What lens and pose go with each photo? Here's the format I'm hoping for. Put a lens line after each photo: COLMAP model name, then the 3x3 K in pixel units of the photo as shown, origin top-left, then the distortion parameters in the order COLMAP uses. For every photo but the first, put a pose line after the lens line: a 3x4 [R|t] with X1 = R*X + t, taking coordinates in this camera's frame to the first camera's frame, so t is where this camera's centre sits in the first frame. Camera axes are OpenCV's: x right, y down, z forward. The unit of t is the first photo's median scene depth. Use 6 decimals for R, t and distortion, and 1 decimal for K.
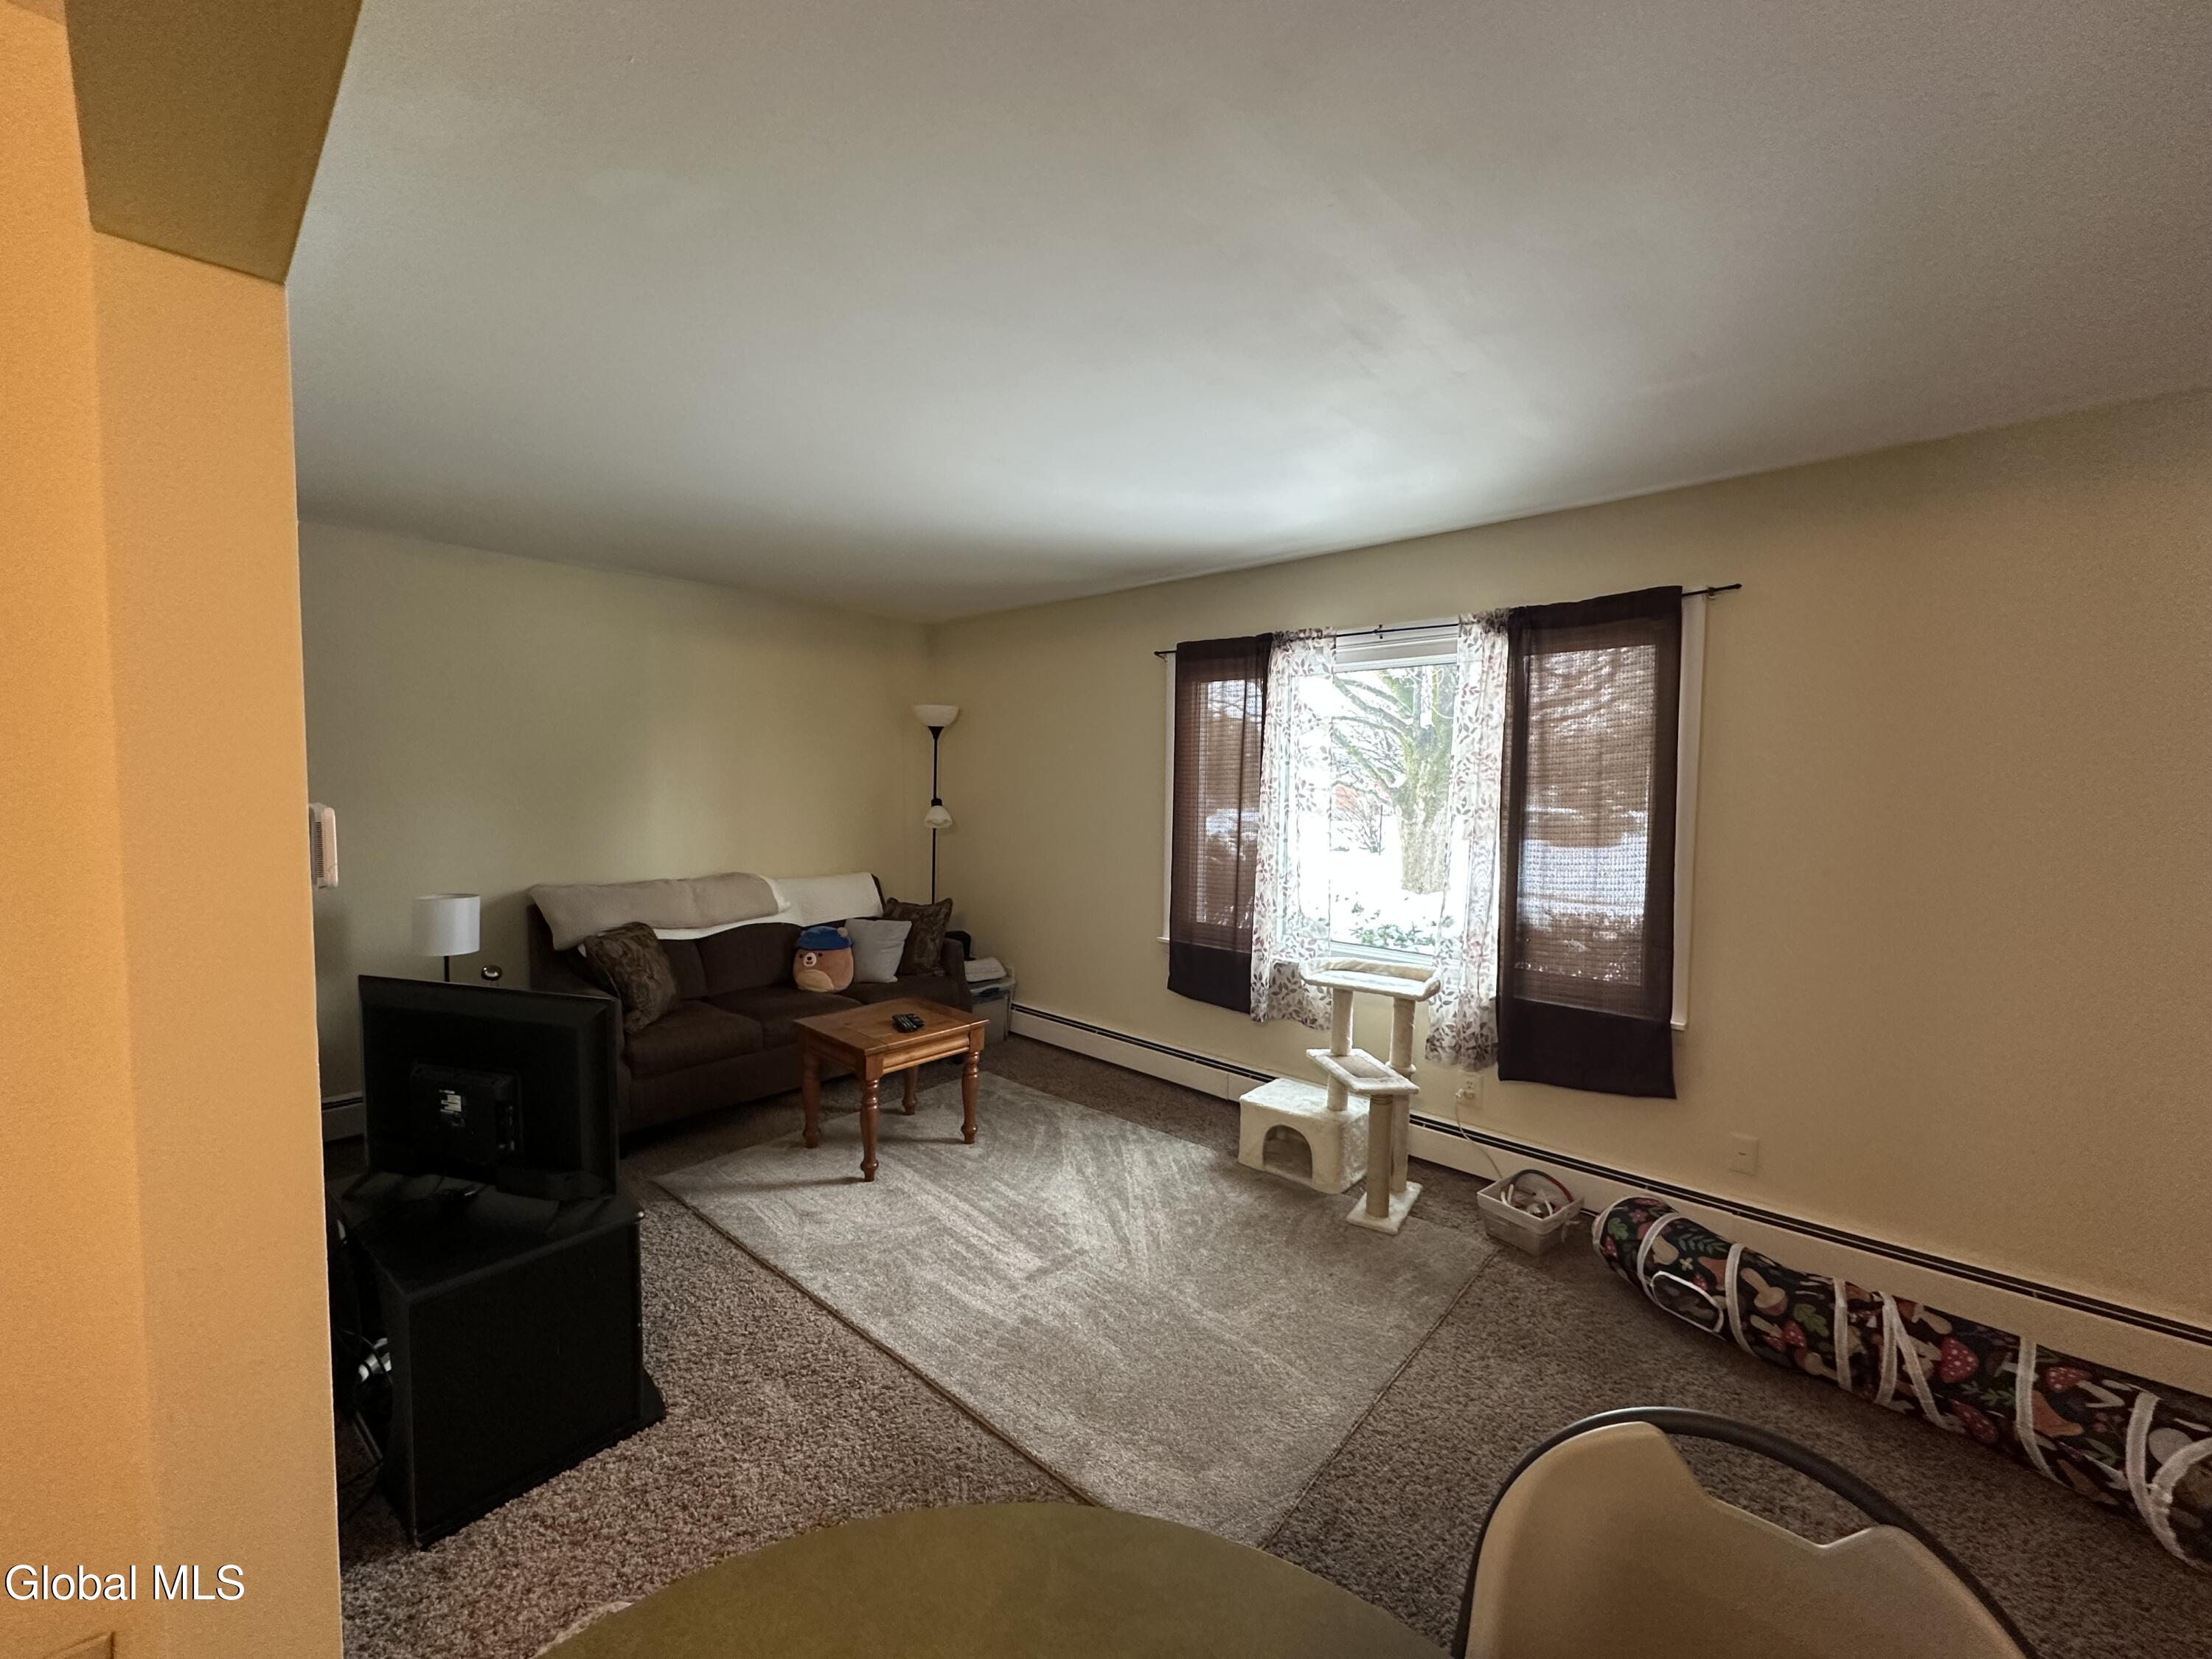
lens RADIAL K [[874.5, 0, 1103.5], [0, 874.5, 829.9], [0, 0, 1]] dist [-0.000884, -0.000151]
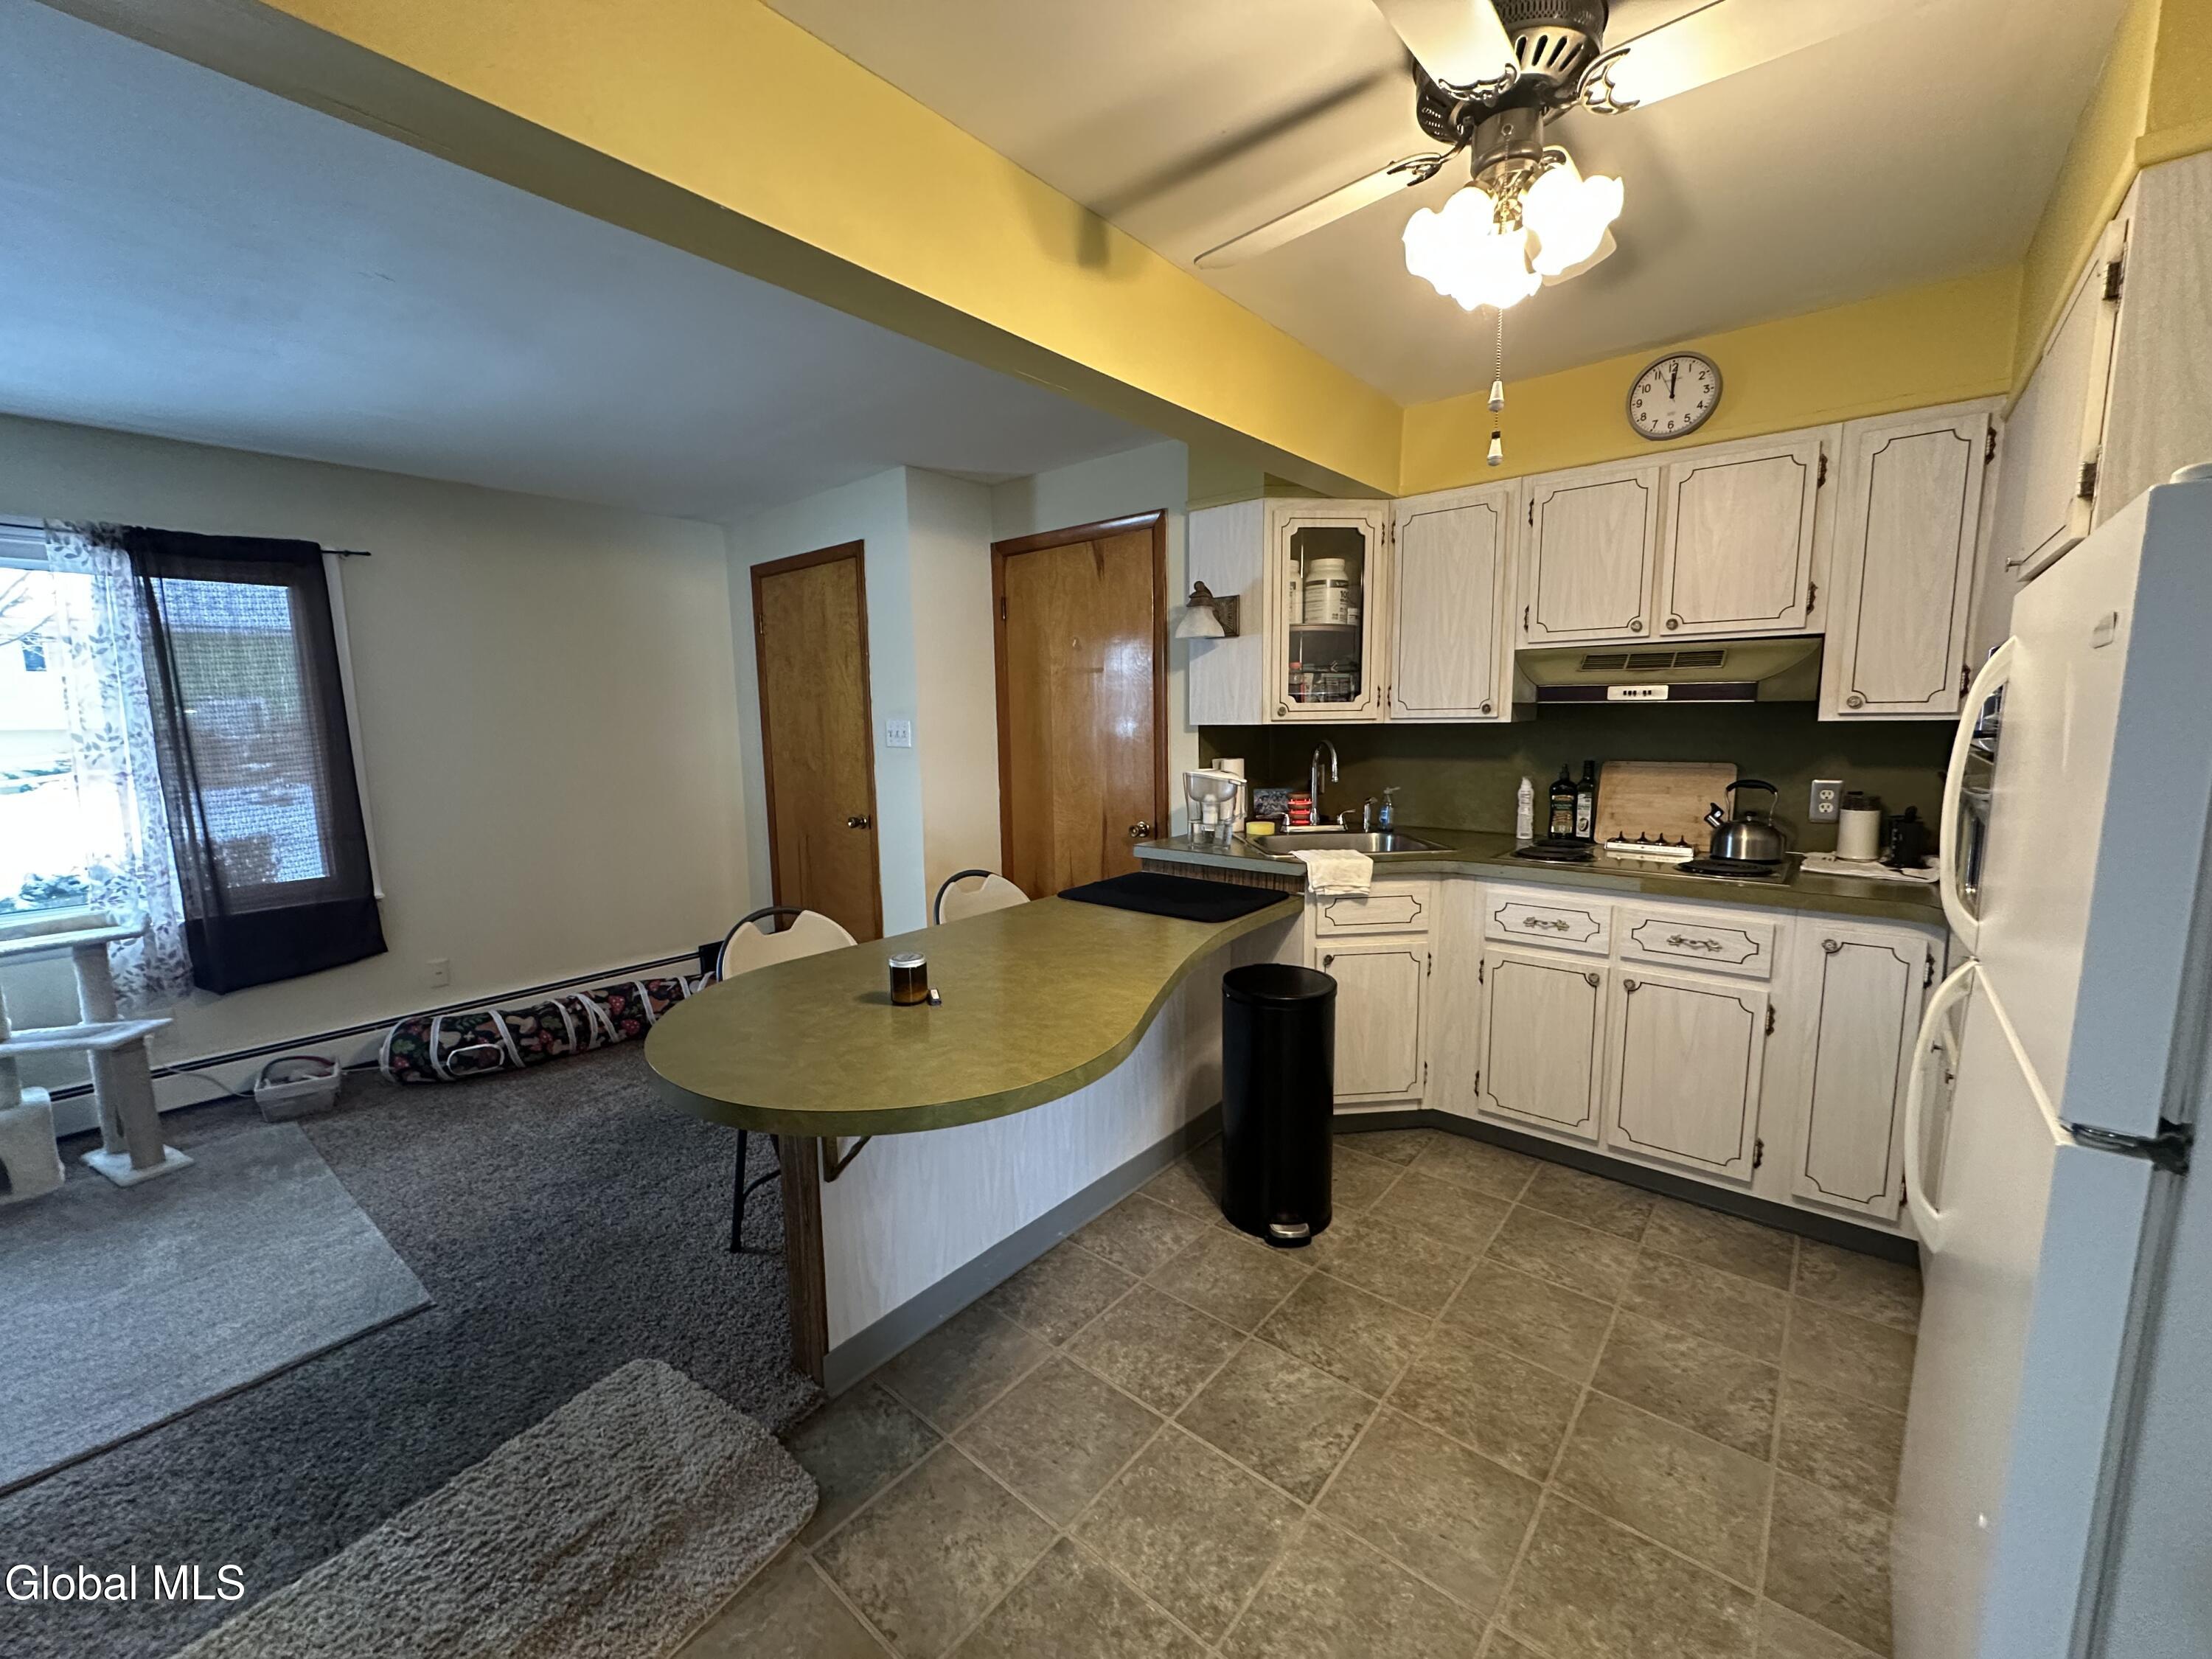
lens RADIAL K [[874.5, 0, 1107.4], [0, 874.5, 833.1], [0, 0, 1]] dist [-0.000884, -0.000151]
pose [[-0.043205, -0.147941, 0.988052, -0.775517], [0.068445, 0.986214, 0.150659, 0.015645], [-0.996719, 0.074137, -0.032483, -0.038821]]
